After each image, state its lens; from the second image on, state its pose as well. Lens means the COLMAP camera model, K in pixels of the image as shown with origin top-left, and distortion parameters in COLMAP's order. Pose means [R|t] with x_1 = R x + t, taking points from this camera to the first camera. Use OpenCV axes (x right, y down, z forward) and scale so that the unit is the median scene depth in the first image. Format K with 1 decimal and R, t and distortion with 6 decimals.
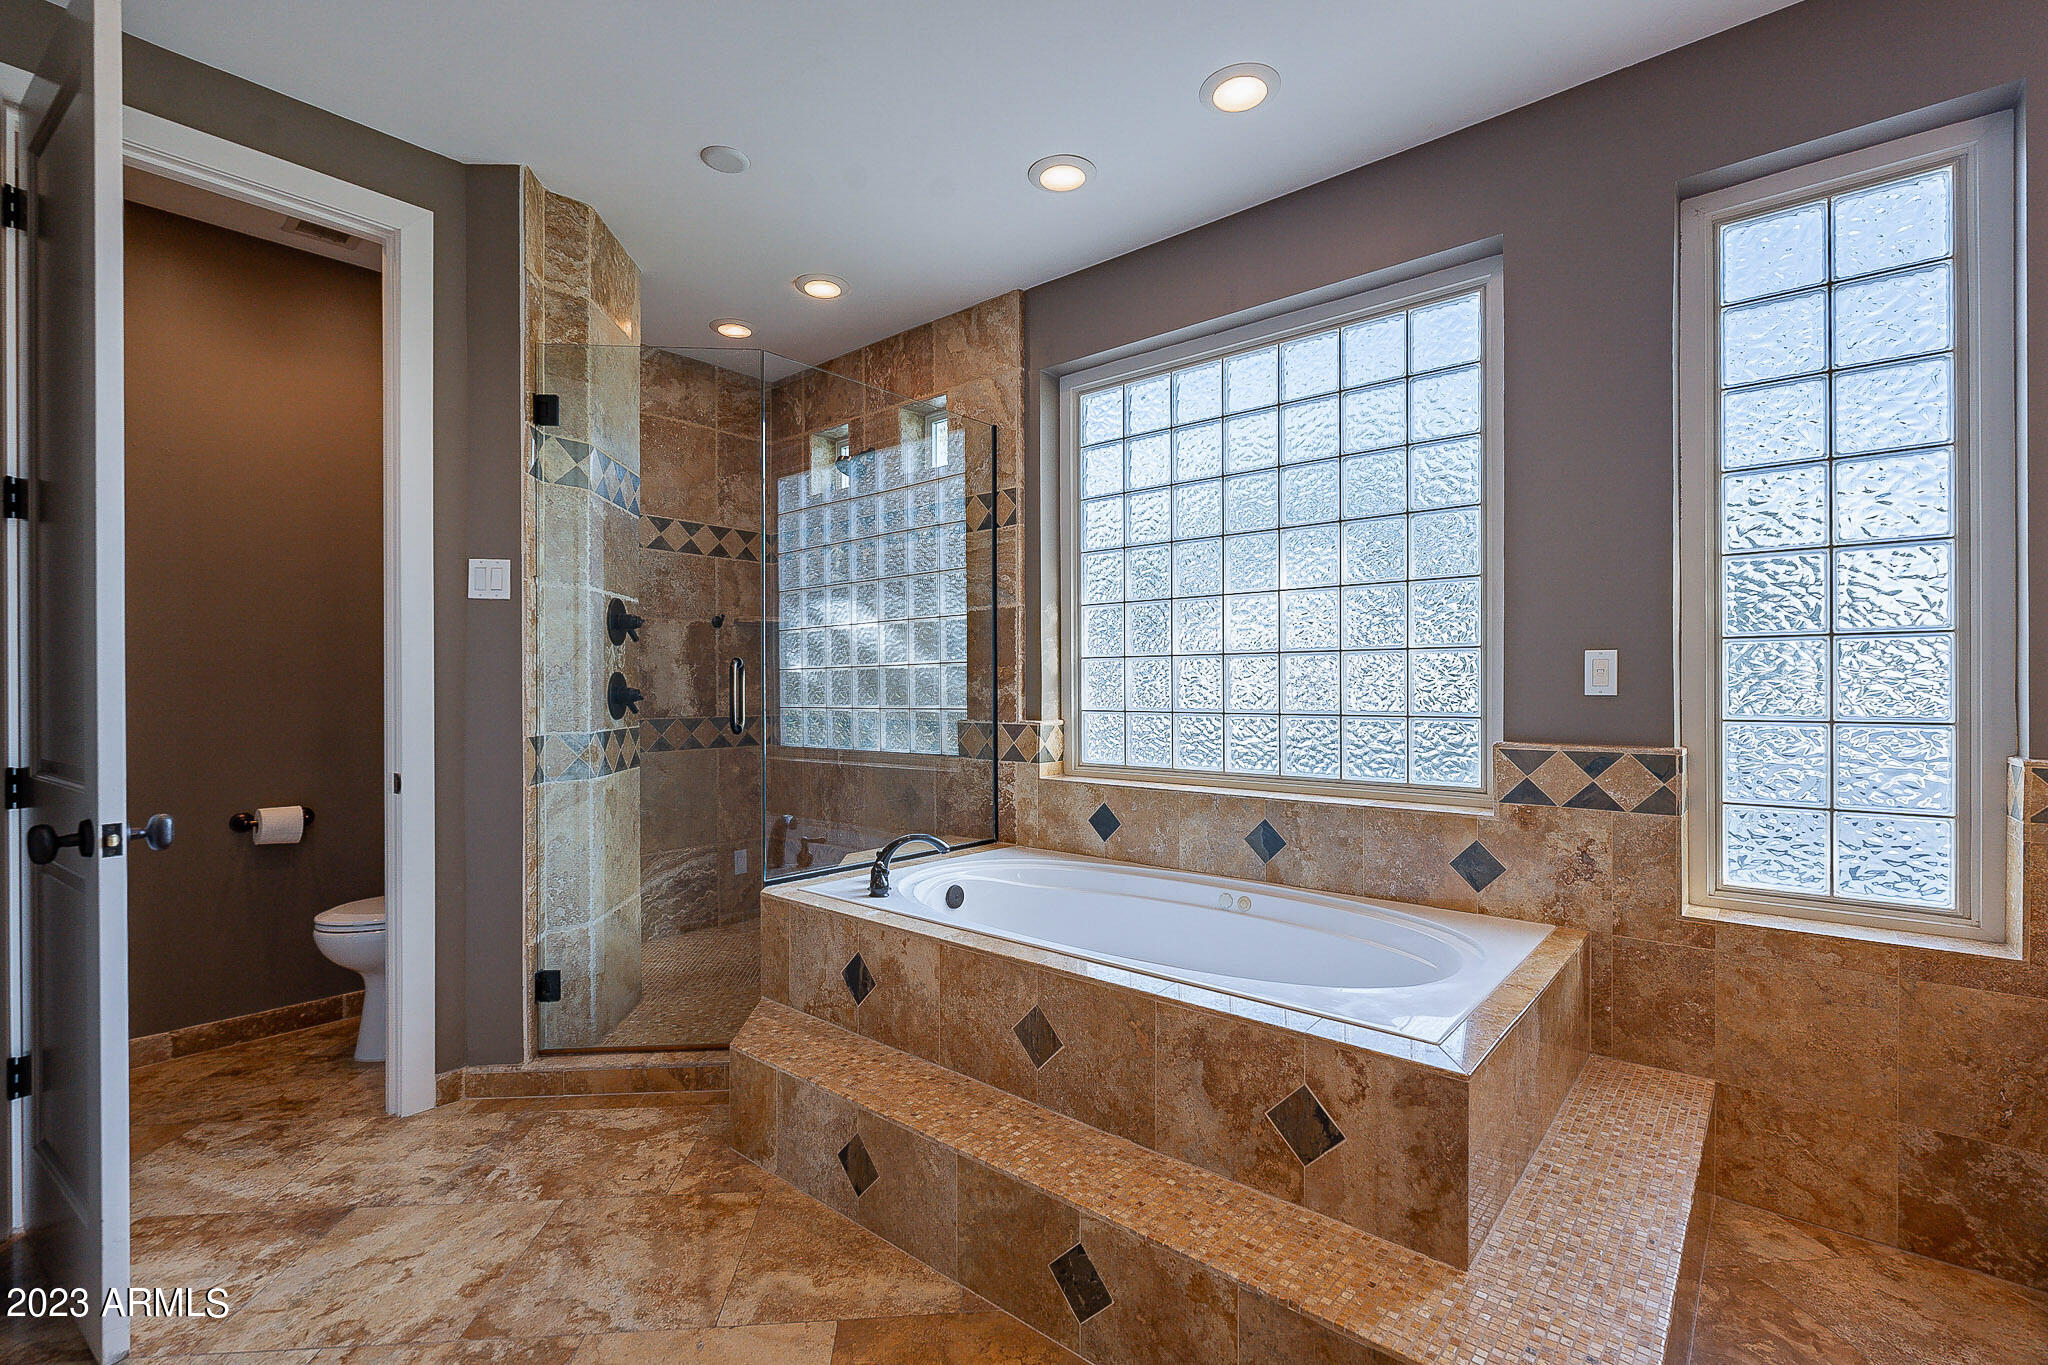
lens RADIAL K [[920.8, 0, 1019.7], [0, 920.8, 683.2], [0, 0, 1]] dist [-0.000962, -0.001080]
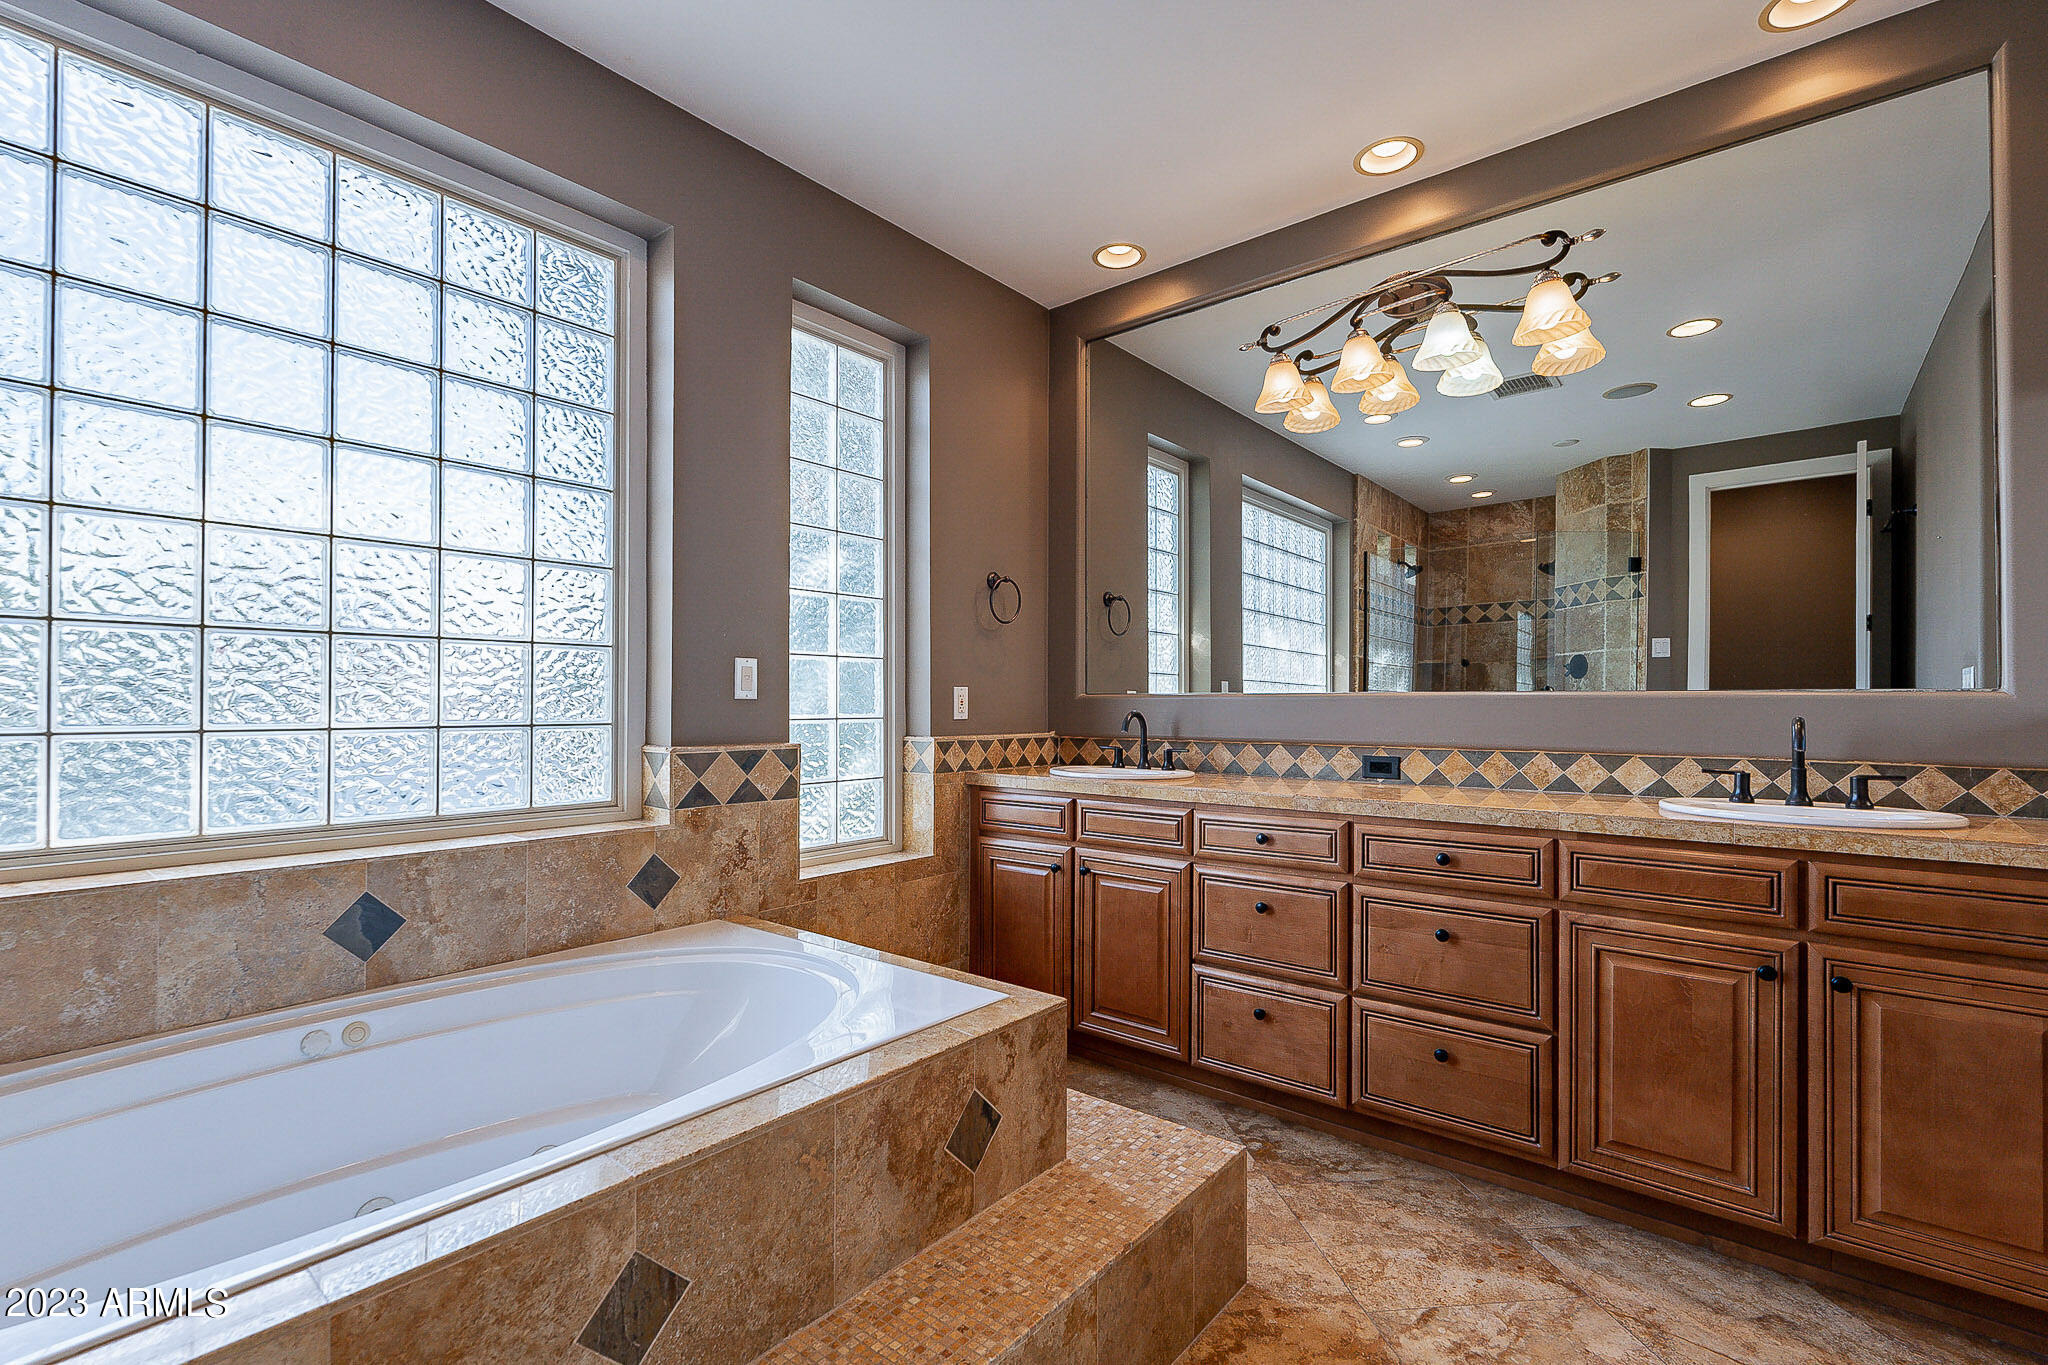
lens RADIAL K [[920.8, 0, 1008.7], [0, 920.8, 695.9], [0, 0, 1]] dist [-0.000962, -0.001080]
pose [[-0.031581, 0.014104, 0.999402, -0.474145], [-0.002009, 0.999898, -0.014175, 0.023848], [-0.999499, -0.002455, -0.031549, 0.702665]]
